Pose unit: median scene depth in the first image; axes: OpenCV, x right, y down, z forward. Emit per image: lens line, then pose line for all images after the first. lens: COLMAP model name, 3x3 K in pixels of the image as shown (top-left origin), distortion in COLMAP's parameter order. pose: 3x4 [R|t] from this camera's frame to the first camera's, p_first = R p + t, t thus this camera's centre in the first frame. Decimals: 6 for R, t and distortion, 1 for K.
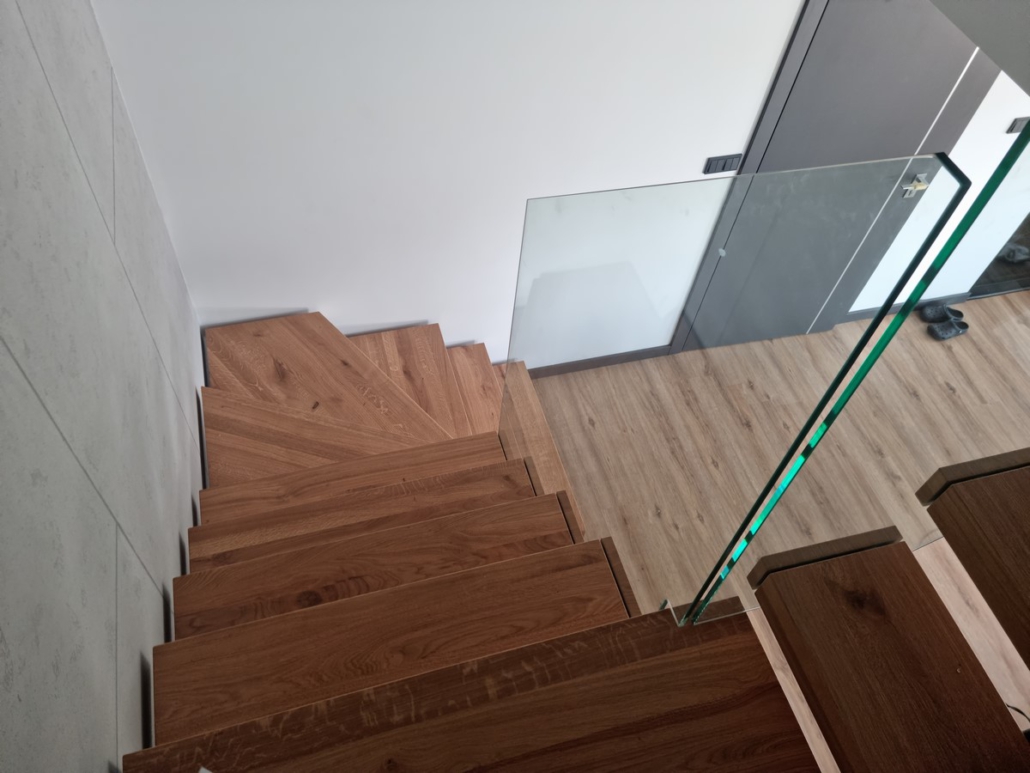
lens RADIAL K [[821.6, 0, 515.0], [0, 821.6, 386.5], [0, 0, 1]] dist [0.117489, -0.168122]
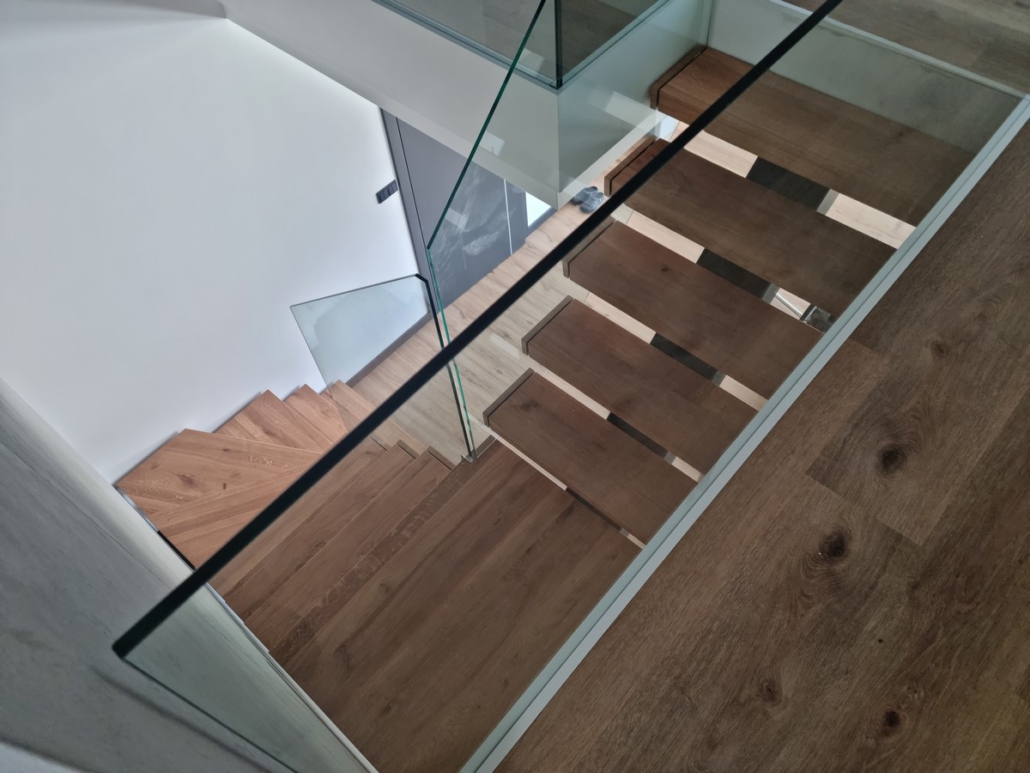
lens RADIAL K [[821.6, 0, 515.0], [0, 821.6, 386.5], [0, 0, 1]] dist [0.117489, -0.168122]
pose [[0.838009, -0.516635, 0.175582, 0.010943], [0.507789, 0.856158, 0.095622, -0.006019], [-0.199728, 0.009026, 0.979810, -0.453725]]
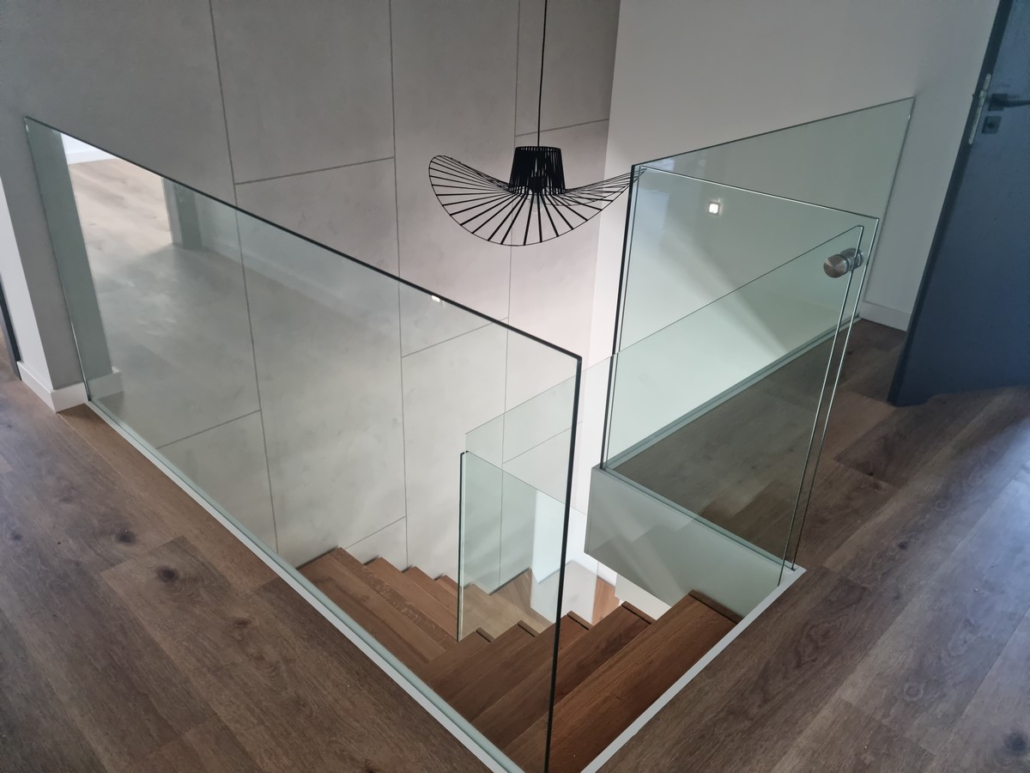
lens RADIAL K [[831.1, 0, 515.0], [0, 831.1, 386.5], [0, 0, 1]] dist [0.044273, -0.005418]
pose [[0.486338, 0.344567, -0.802962, 0.880592], [-0.698521, 0.705391, -0.120382, -0.034442], [0.524922, 0.619433, 0.583746, -0.365390]]
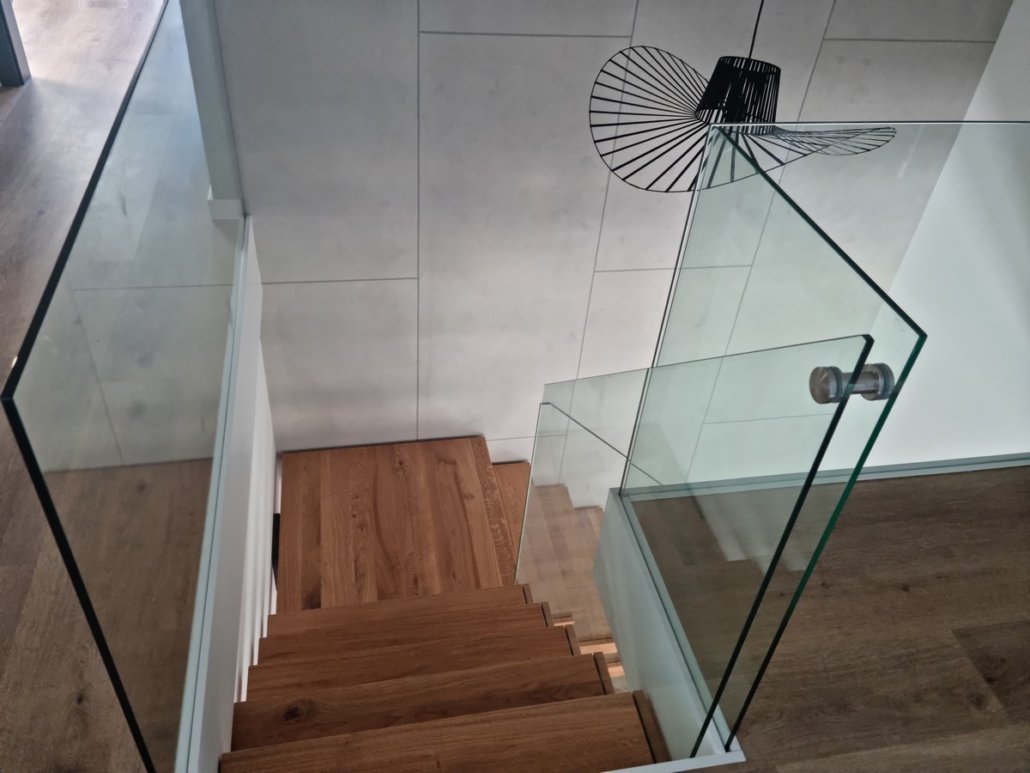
lens RADIAL K [[821.6, 0, 515.0], [0, 821.6, 386.5], [0, 0, 1]] dist [0.117489, -0.168122]
pose [[-0.084976, 0.551115, -0.830091, 0.786516], [-0.850486, 0.393905, 0.348586, -0.322682], [0.519088, 0.735603, 0.435243, -0.176748]]
